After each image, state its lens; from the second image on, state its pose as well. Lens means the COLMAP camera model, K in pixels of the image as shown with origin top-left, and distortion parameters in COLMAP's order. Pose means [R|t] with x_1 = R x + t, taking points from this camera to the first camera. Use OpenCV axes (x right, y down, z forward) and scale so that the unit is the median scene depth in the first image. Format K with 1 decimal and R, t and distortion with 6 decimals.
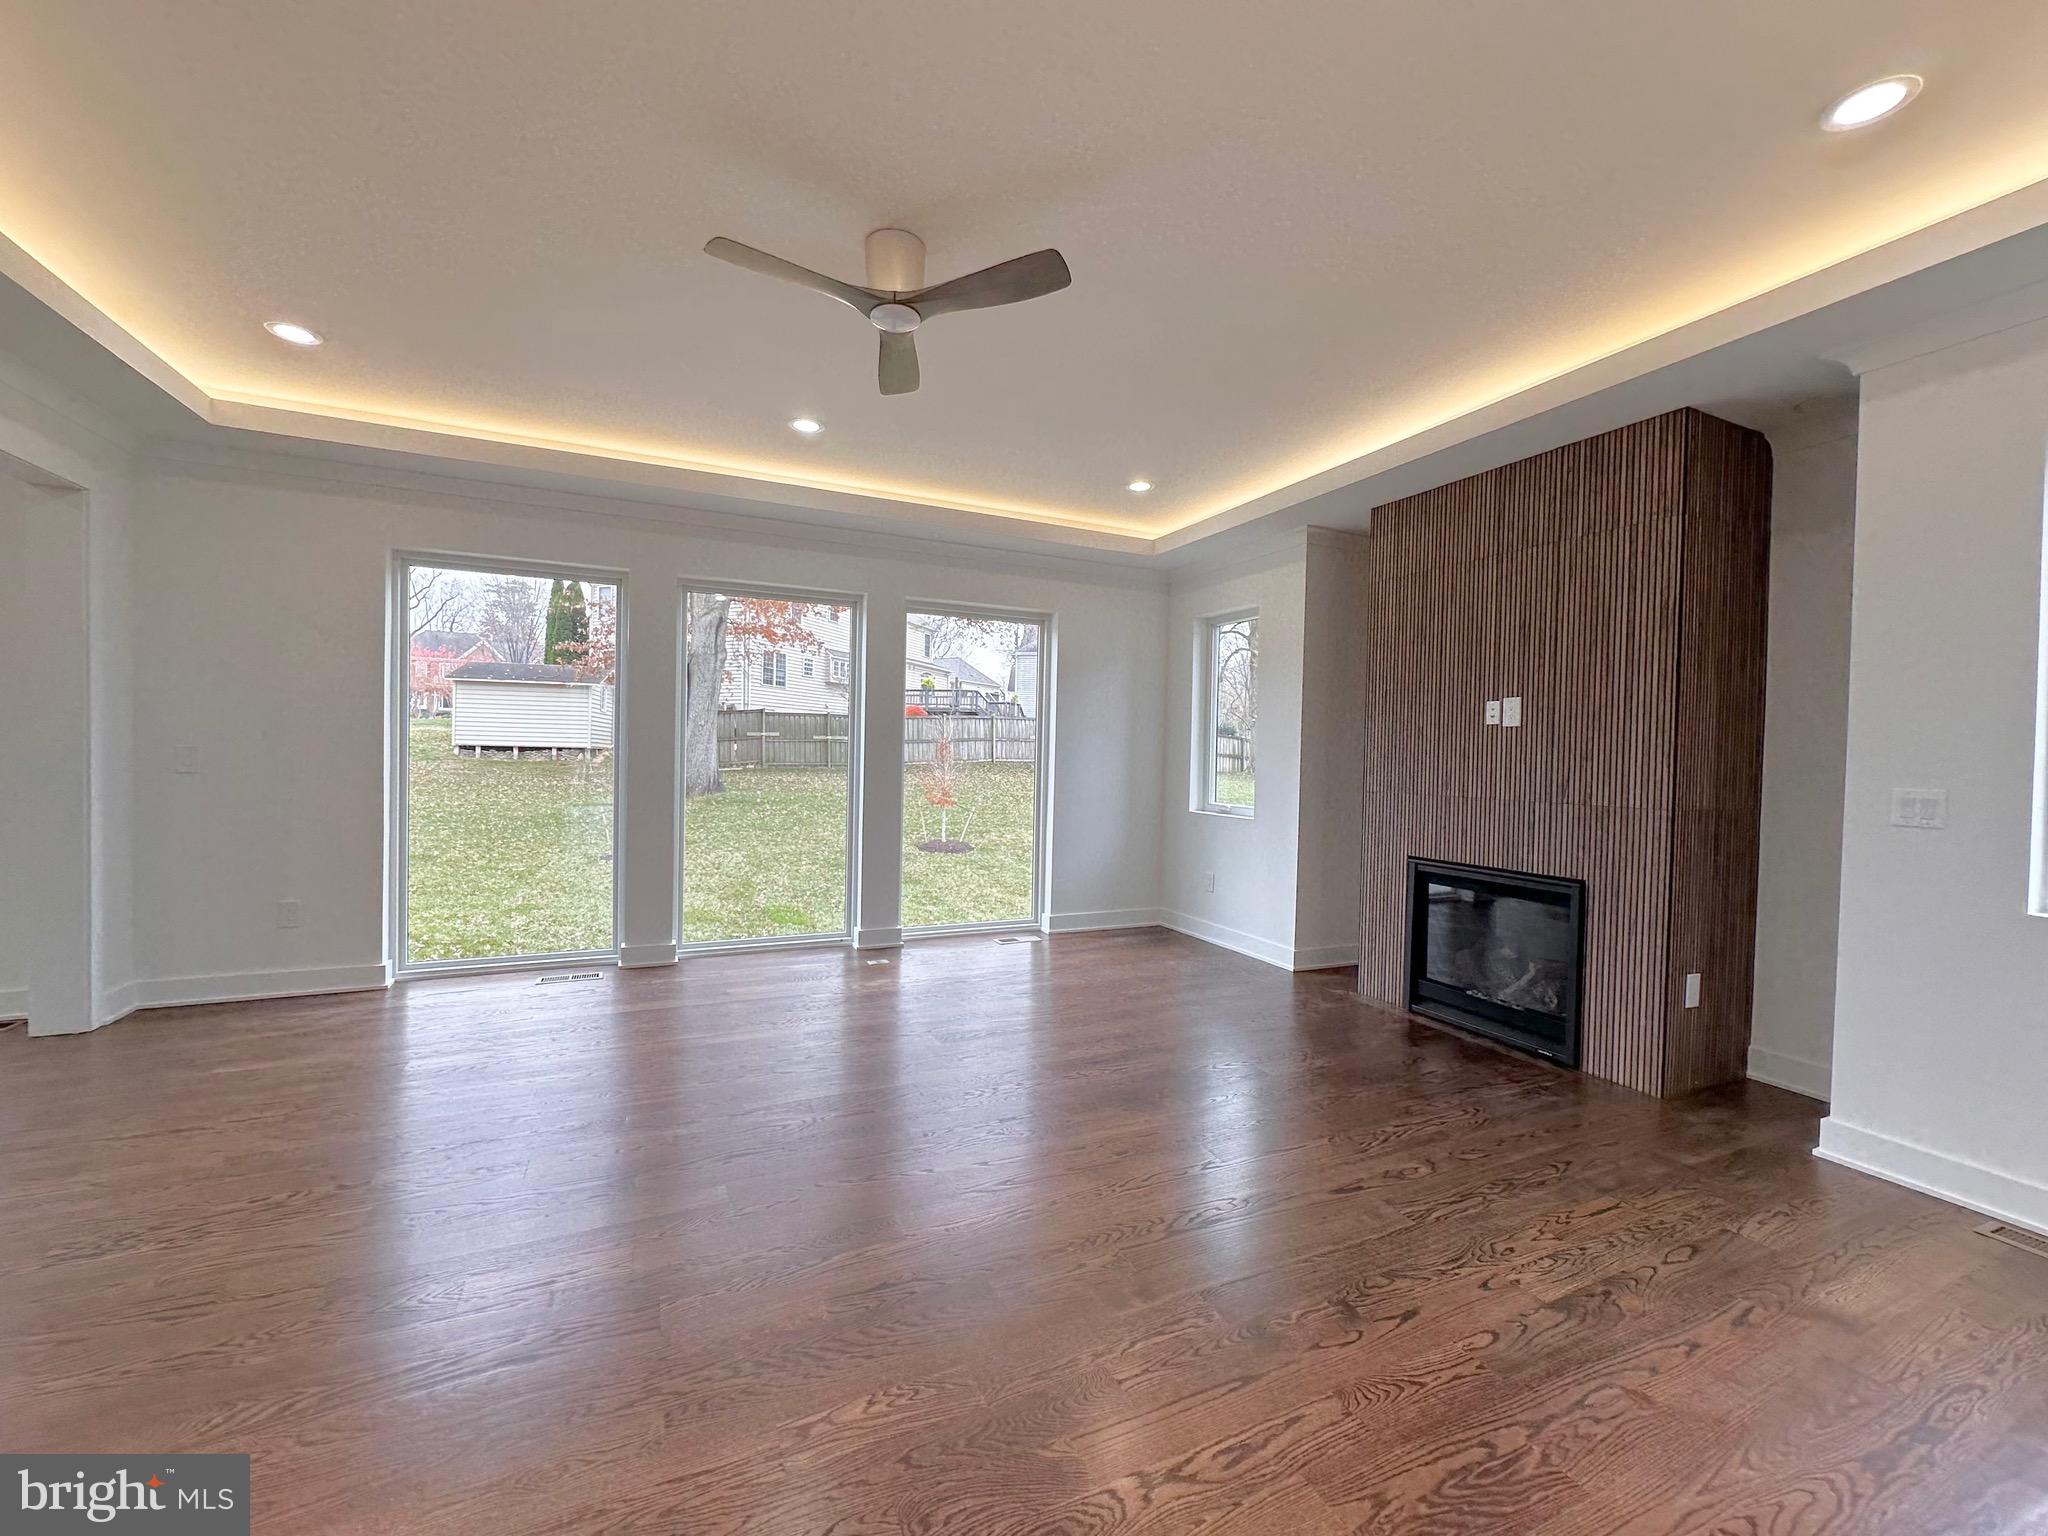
lens RADIAL K [[811.8, 0, 1024.0], [0, 811.8, 768.0], [0, 0, 1]] dist [-0.000788, -0.000090]
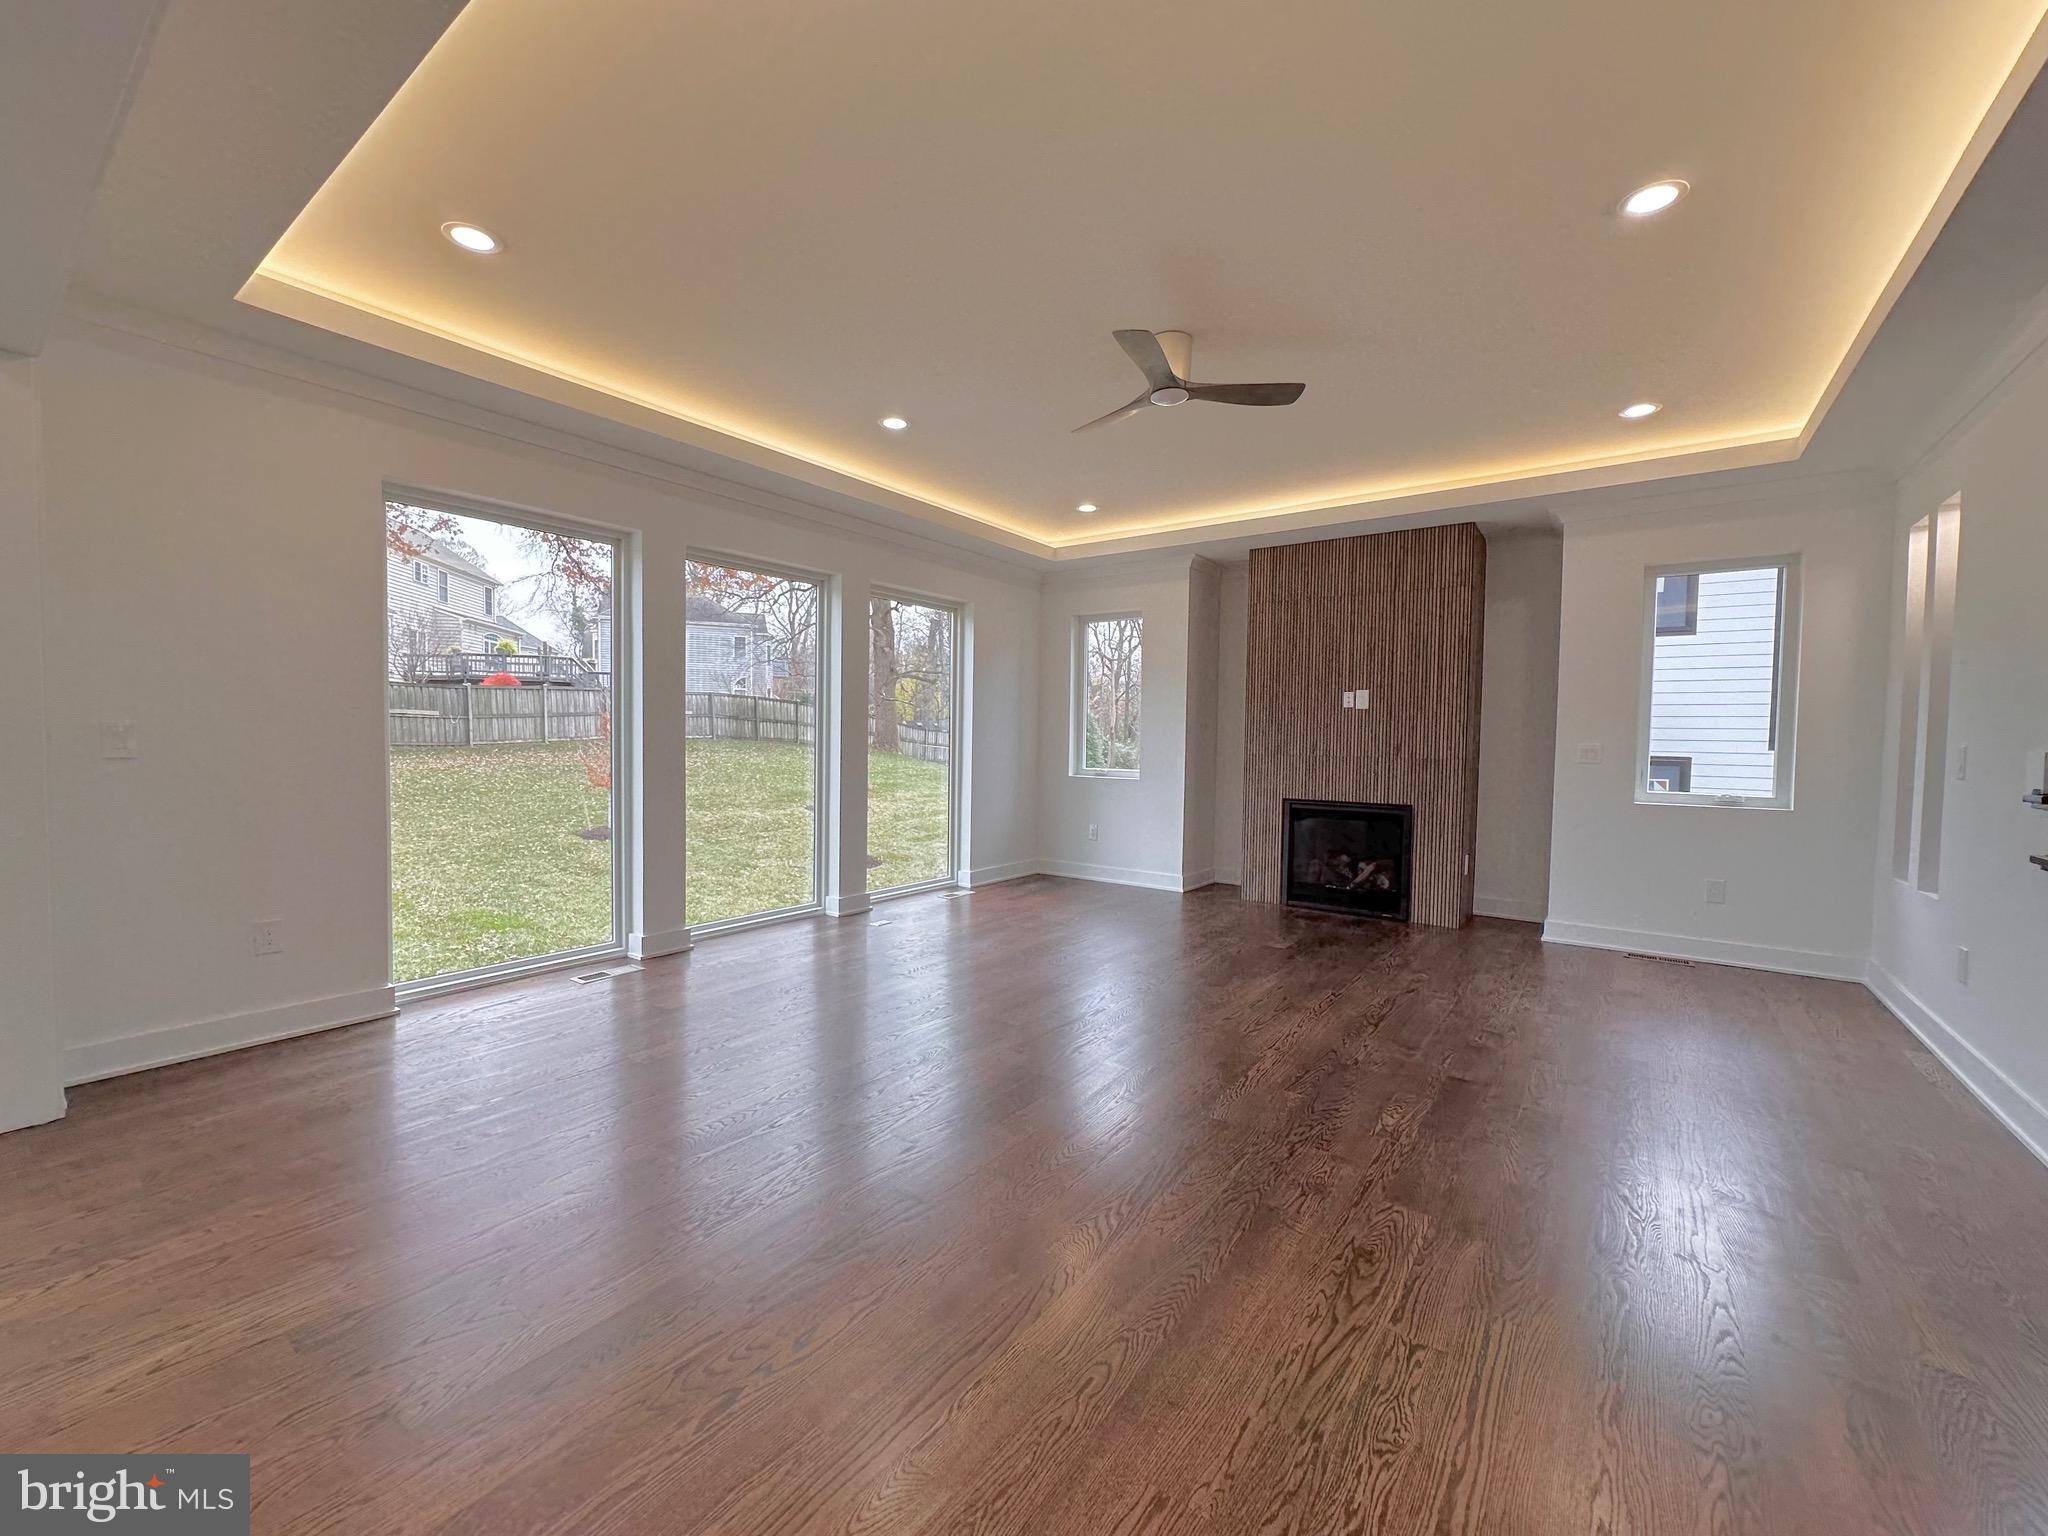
lens RADIAL K [[816.4, 0, 1018.8], [0, 816.4, 761.3], [0, 0, 1]] dist [-0.002163, 0.000029]
pose [[0.873793, -0.022784, 0.485763, -0.612923], [0.012370, 0.999620, 0.024635, 0.001567], [-0.486140, -0.015517, 0.873743, -0.031006]]
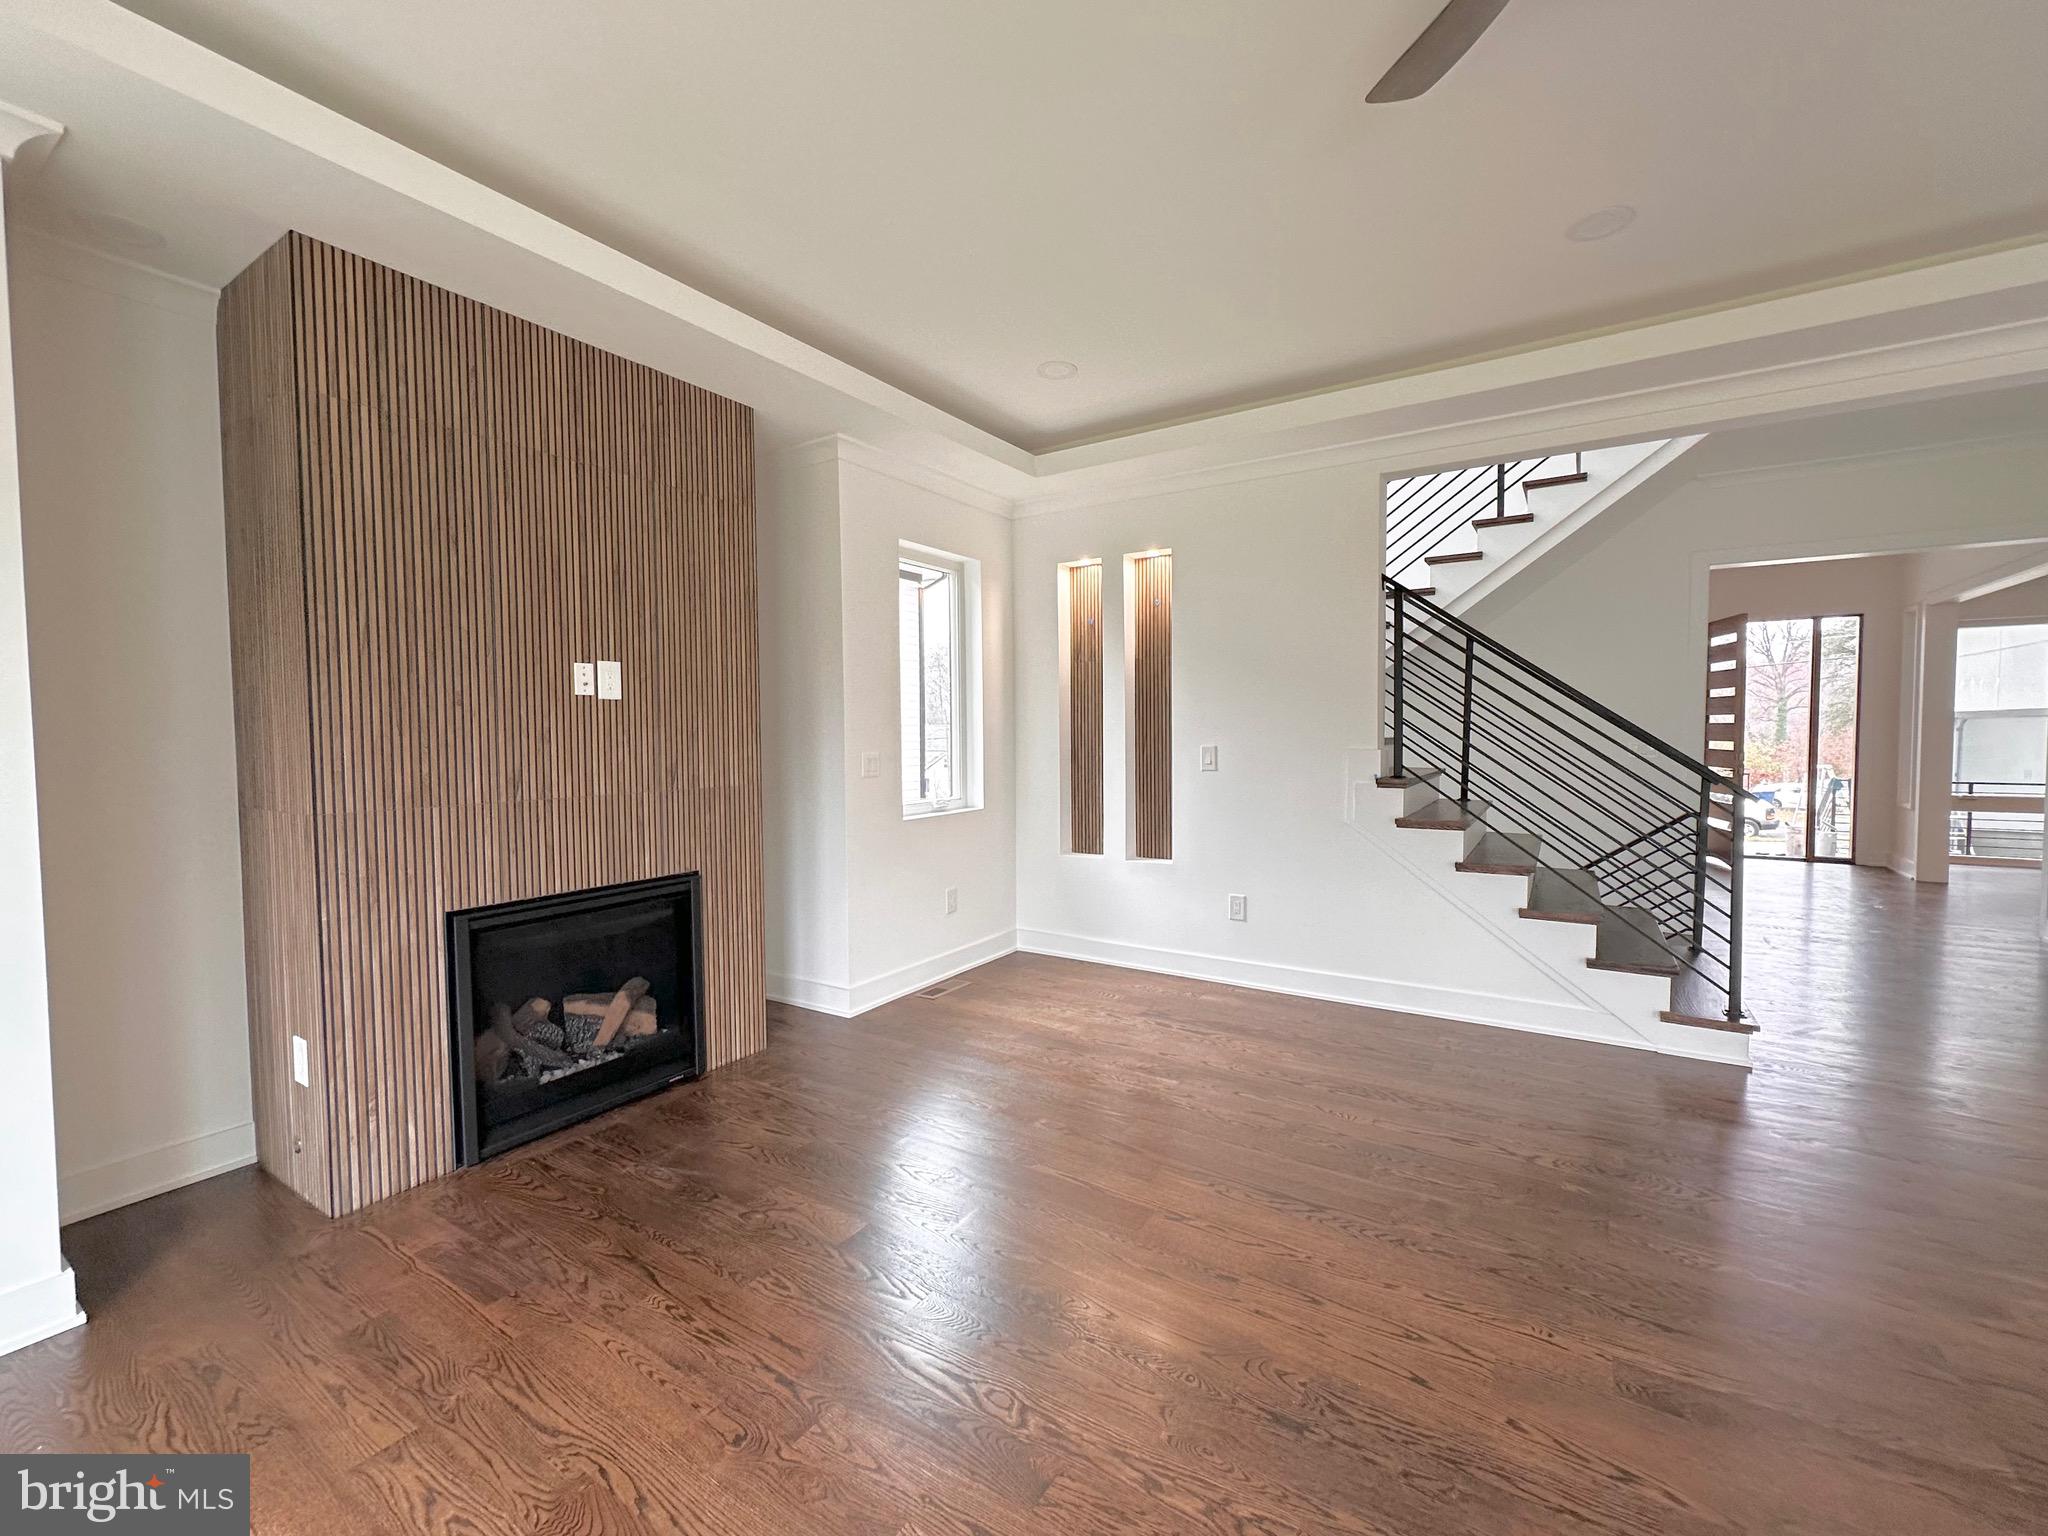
lens RADIAL K [[851.4, 0, 1024.0], [0, 851.4, 768.0], [0, 0, 1]] dist [0.000059, -0.000079]
pose [[-0.535054, -0.049715, 0.843354, -0.250035], [0.015925, 0.997496, 0.068905, -0.030023], [-0.844668, 0.050298, -0.532923, 0.936974]]
